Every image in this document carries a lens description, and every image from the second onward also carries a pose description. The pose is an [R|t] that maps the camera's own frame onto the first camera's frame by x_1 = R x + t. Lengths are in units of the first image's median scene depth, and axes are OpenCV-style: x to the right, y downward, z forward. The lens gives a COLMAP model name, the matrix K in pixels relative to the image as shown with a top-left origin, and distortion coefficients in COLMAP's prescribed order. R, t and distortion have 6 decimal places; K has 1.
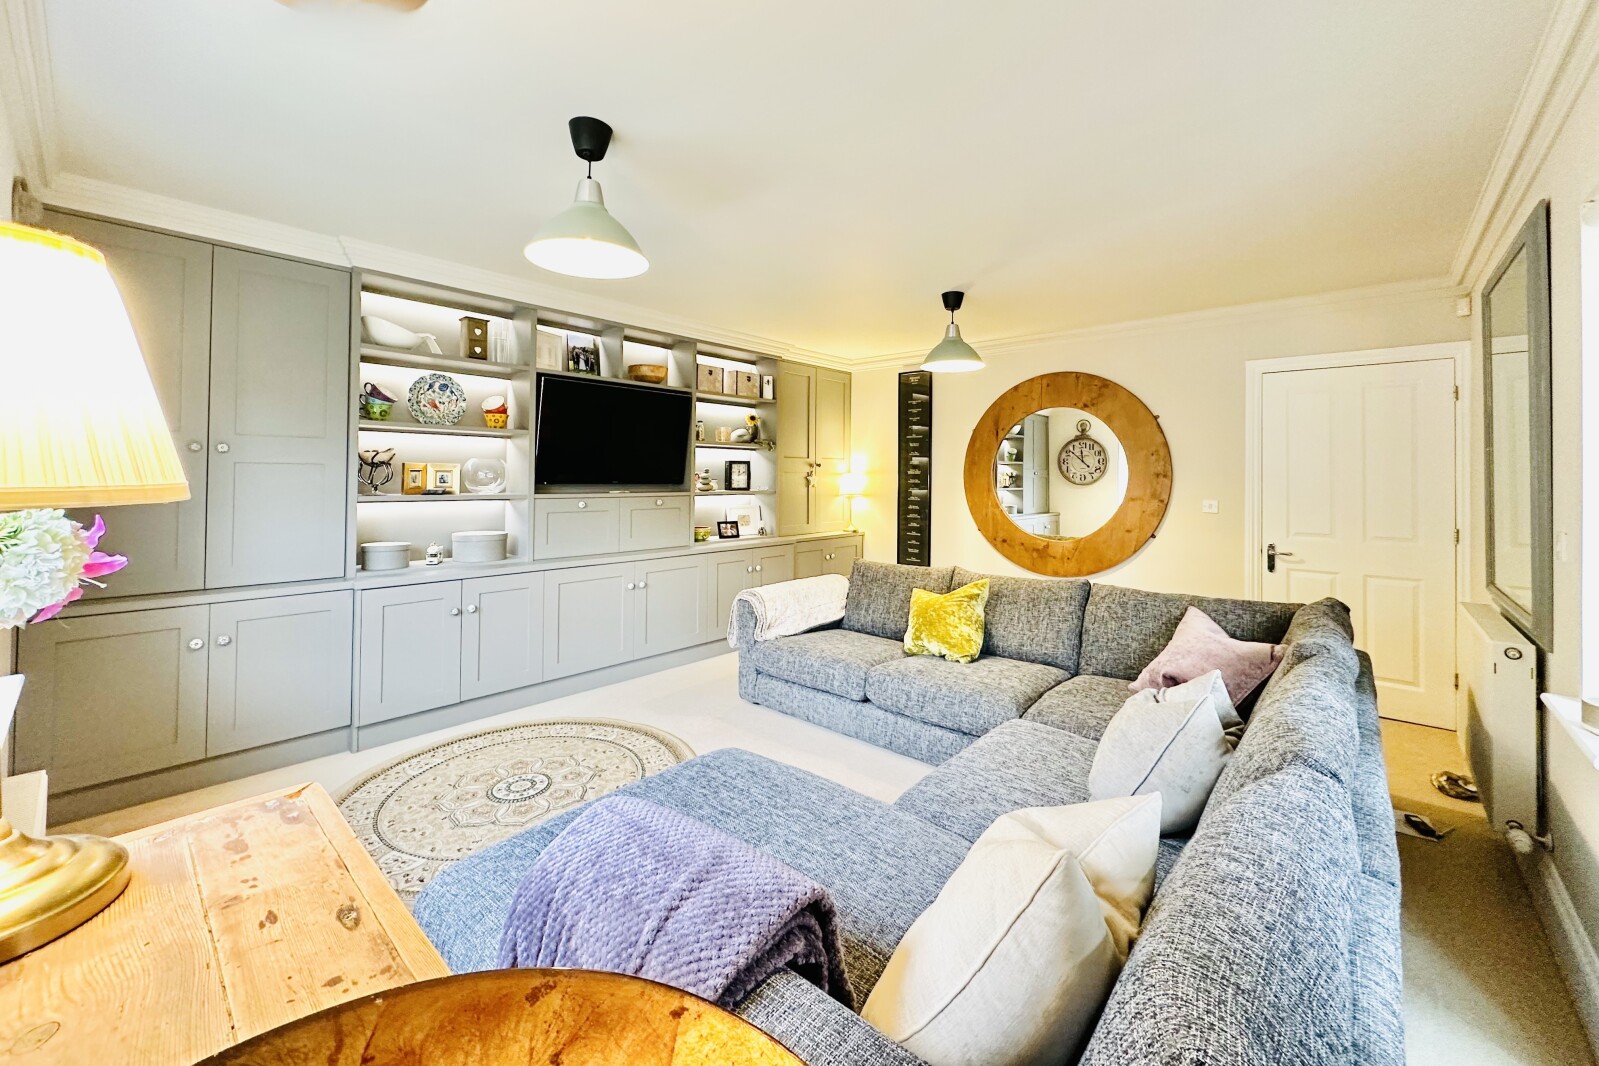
lens RADIAL K [[631.5, 0, 818.2], [0, 631.5, 471.9], [0, 0, 1]] dist [-0.005674, 0.000474]
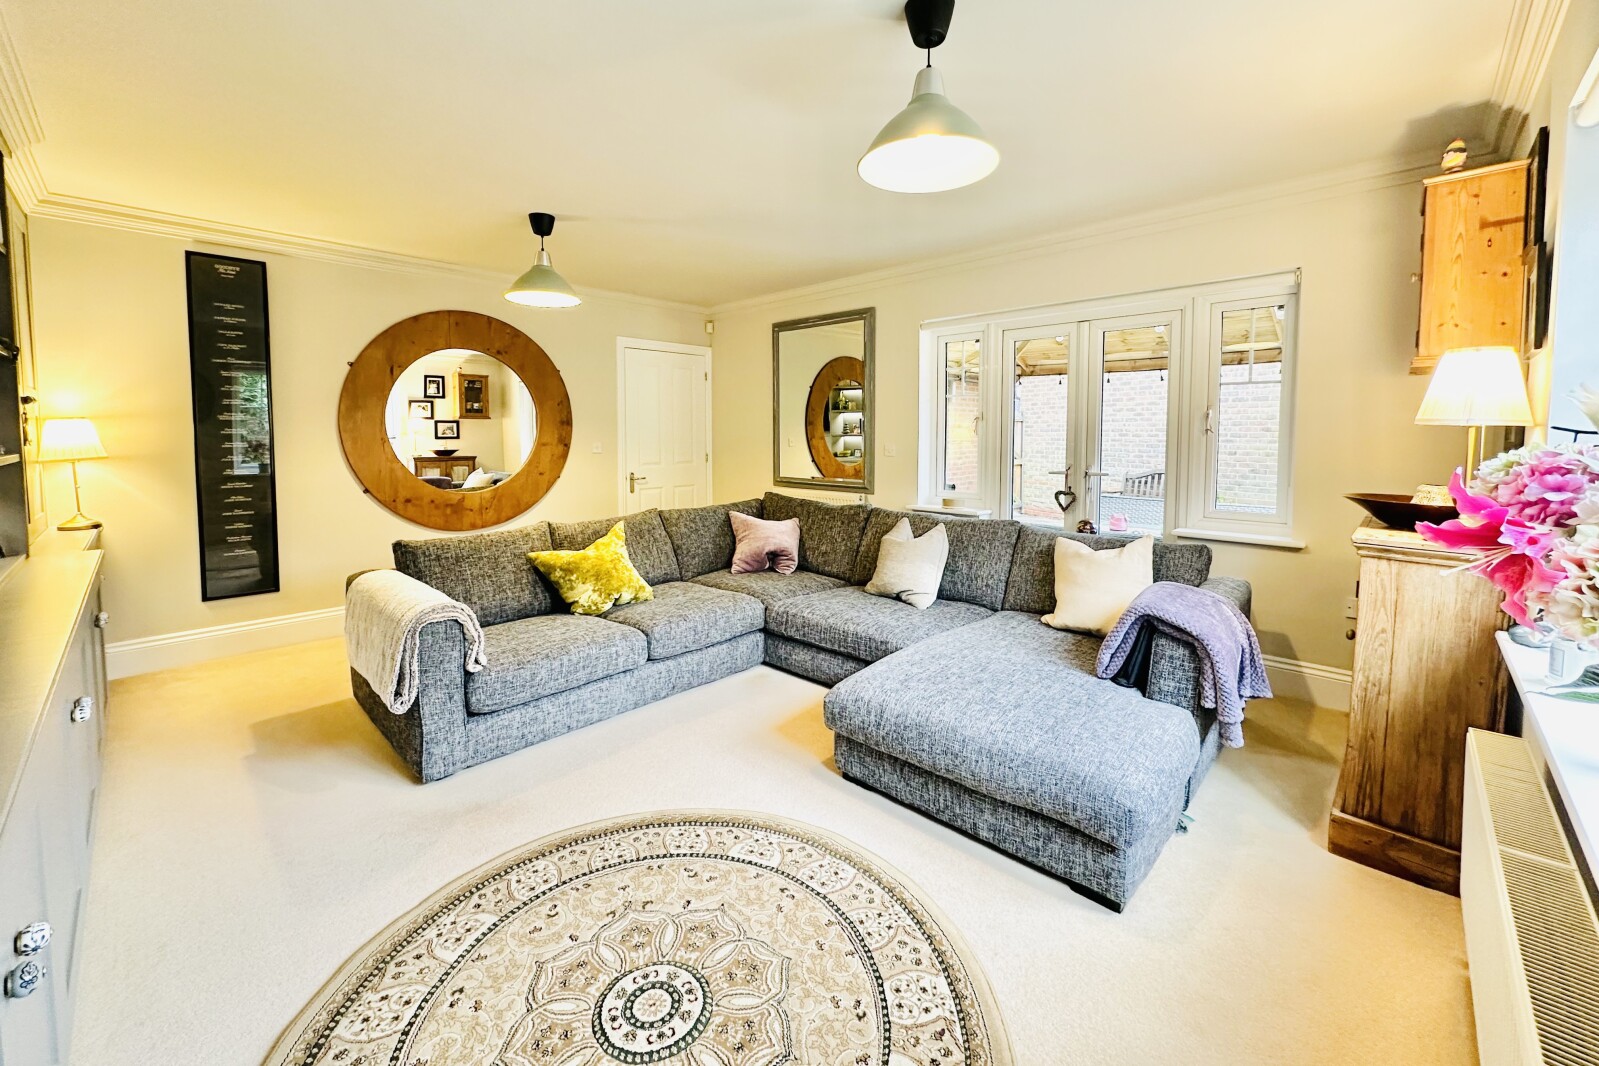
lens RADIAL K [[631.5, 0, 783.6], [0, 631.5, 464.1], [0, 0, 1]] dist [-0.005674, 0.000474]
pose [[0.068261, -0.060238, 0.995847, -0.584083], [-0.003772, 0.998153, 0.060636, 0.009243], [-0.997660, -0.007895, 0.067908, 0.521880]]
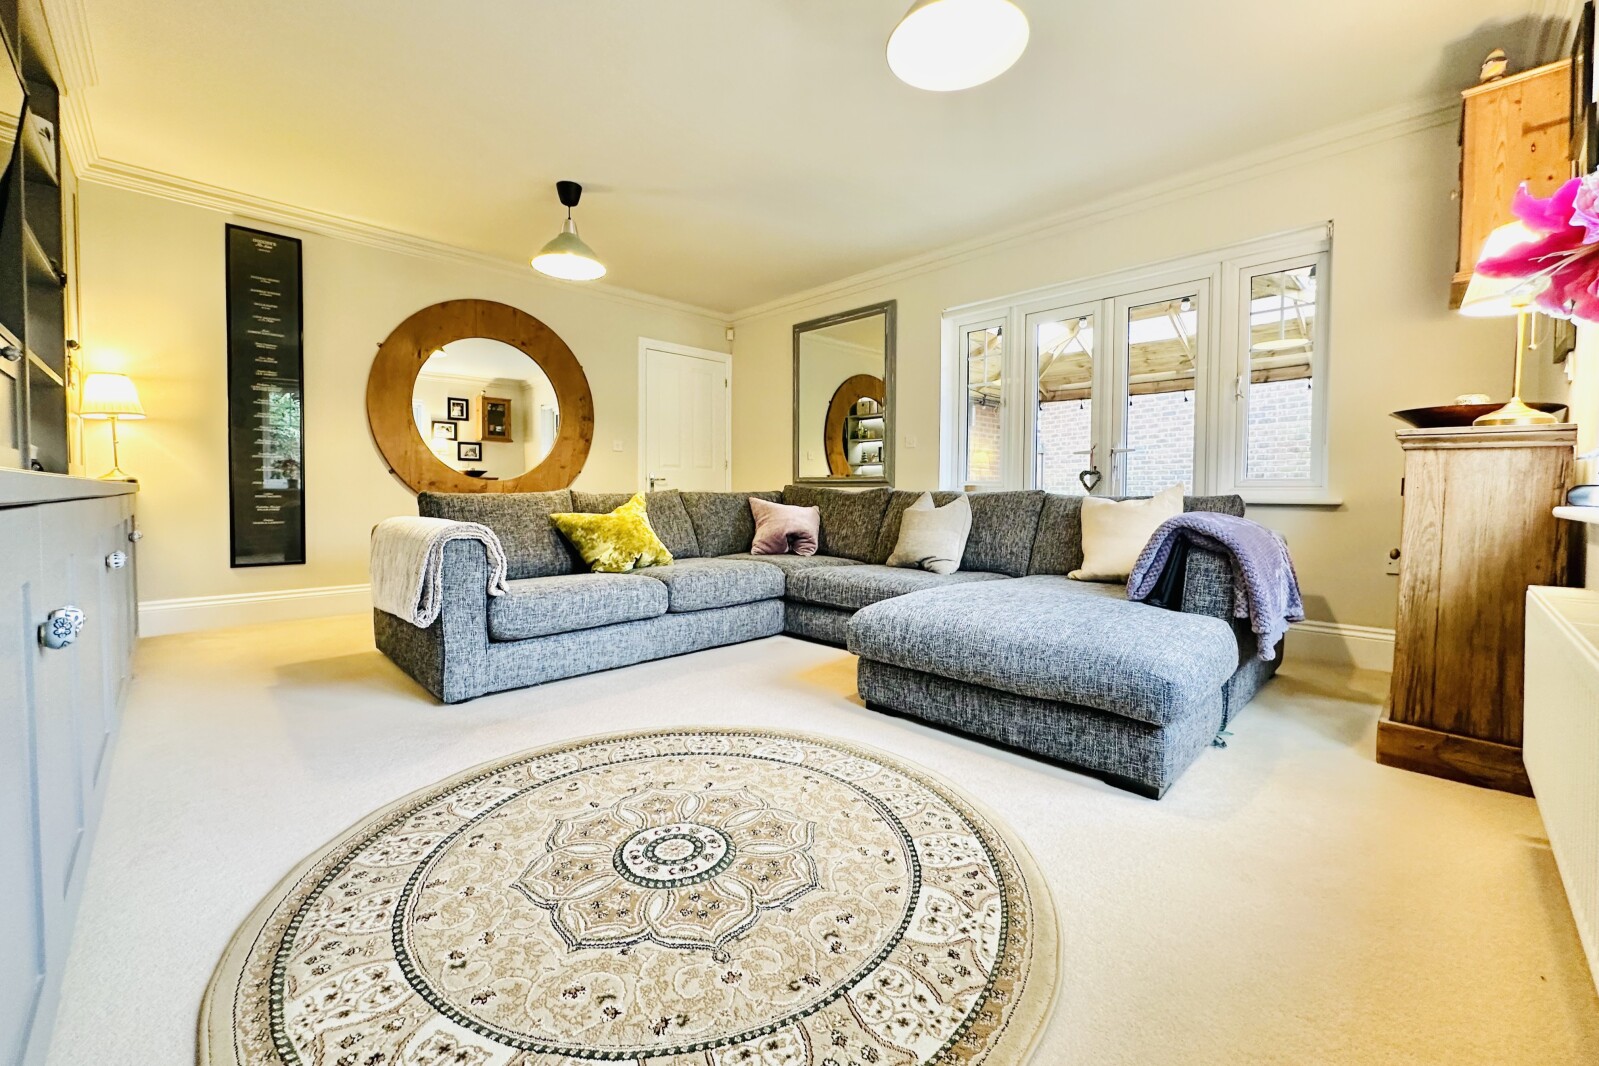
lens RADIAL K [[631.5, 0, 783.5], [0, 631.5, 505.2], [0, 0, 1]] dist [-0.005674, 0.000474]
pose [[0.094350, -0.033476, 0.994976, -0.586655], [-0.009903, 0.999353, 0.034562, 0.121671], [-0.995490, -0.013114, 0.093958, 0.527188]]
